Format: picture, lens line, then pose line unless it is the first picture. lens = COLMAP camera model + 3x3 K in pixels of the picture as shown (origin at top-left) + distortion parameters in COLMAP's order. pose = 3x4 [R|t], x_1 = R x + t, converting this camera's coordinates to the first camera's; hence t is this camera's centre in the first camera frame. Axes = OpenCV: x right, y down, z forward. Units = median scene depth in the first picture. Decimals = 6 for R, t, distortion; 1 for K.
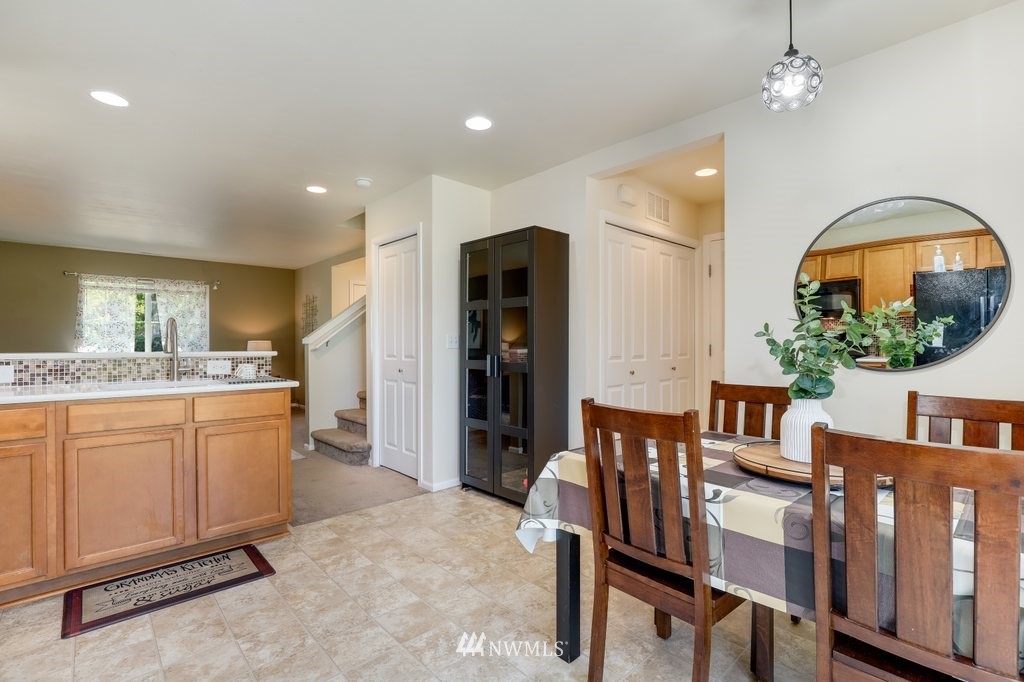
lens RADIAL K [[466.6, 0, 521.1], [0, 466.6, 348.3], [0, 0, 1]] dist [-0.022286, 0.007723]
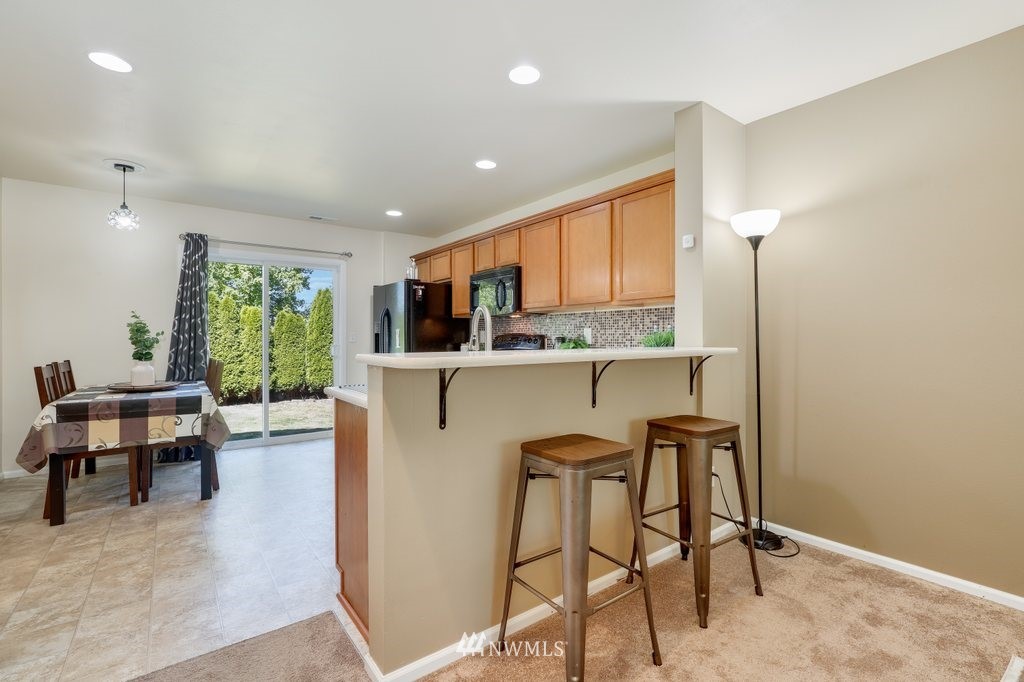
lens RADIAL K [[466.6, 0, 521.1], [0, 466.6, 339.9], [0, 0, 1]] dist [-0.022286, 0.007723]
pose [[-0.994691, 0.001097, 0.102899, -0.992810], [0.002644, 0.999885, 0.014900, -0.021558], [-0.102871, 0.015093, -0.994580, 1.948576]]
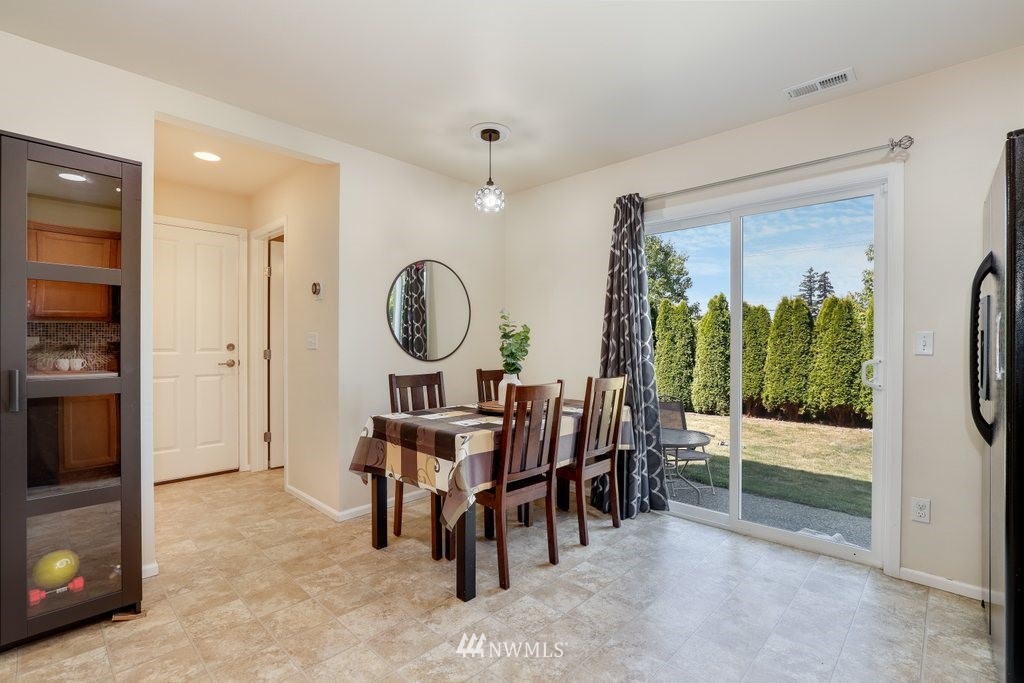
lens RADIAL K [[466.6, 0, 525.8], [0, 466.6, 347.3], [0, 0, 1]] dist [-0.022286, 0.007723]
pose [[-0.070016, -0.009186, 0.997504, -0.802886], [0.010003, 0.999901, 0.009911, -0.012596], [-0.997496, 0.010672, -0.069917, 0.640487]]
